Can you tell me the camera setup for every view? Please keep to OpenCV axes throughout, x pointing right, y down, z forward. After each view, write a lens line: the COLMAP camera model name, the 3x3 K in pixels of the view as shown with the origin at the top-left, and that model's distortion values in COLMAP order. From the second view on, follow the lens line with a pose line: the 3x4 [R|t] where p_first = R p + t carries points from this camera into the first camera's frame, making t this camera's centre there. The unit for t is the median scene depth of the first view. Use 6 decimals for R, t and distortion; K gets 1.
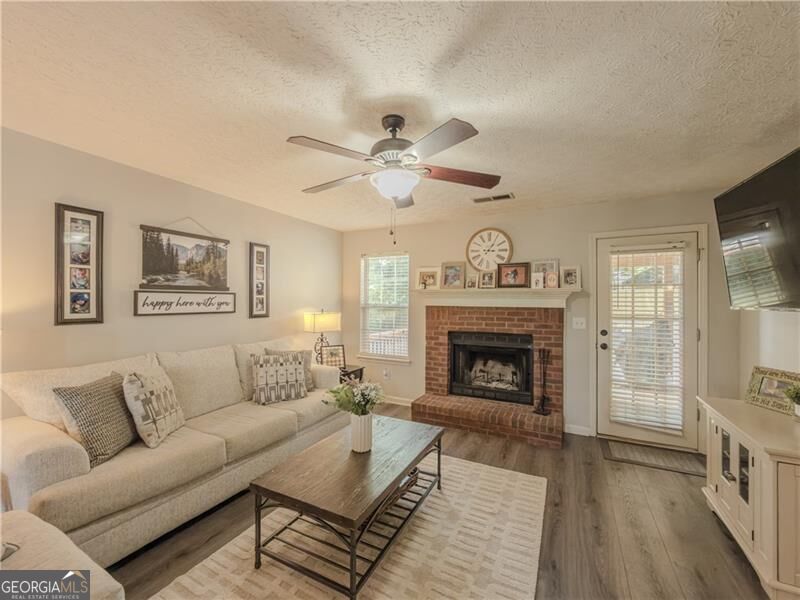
lens RADIAL K [[324.6, 0, 401.3], [0, 324.6, 300.9], [0, 0, 1]] dist [0.001545, 0.000399]
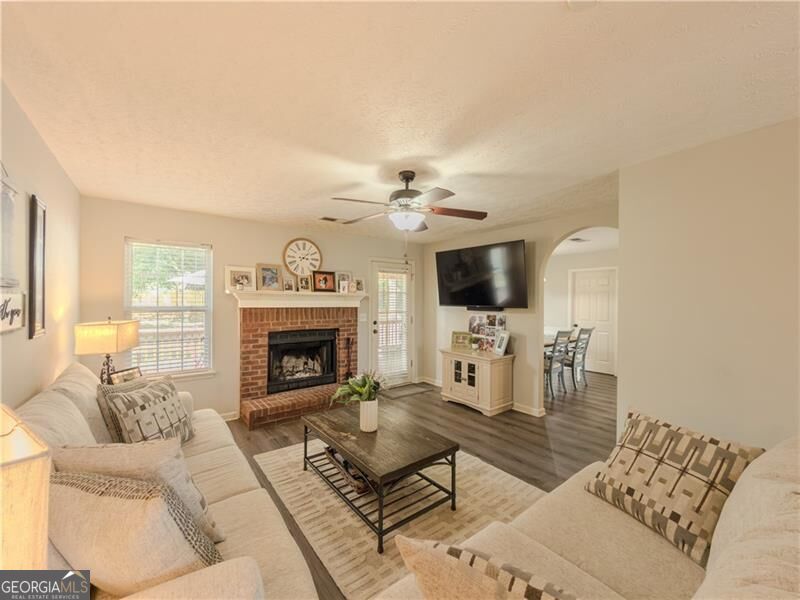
lens RADIAL K [[322.3, 0, 396.1], [0, 322.3, 302.1], [0, 0, 1]] dist [-0.000849, -0.000248]
pose [[0.432189, -0.007375, 0.901753, -0.611547], [-0.004404, 0.999937, 0.010289, -0.013484], [-0.901772, -0.008418, 0.432130, 0.215822]]
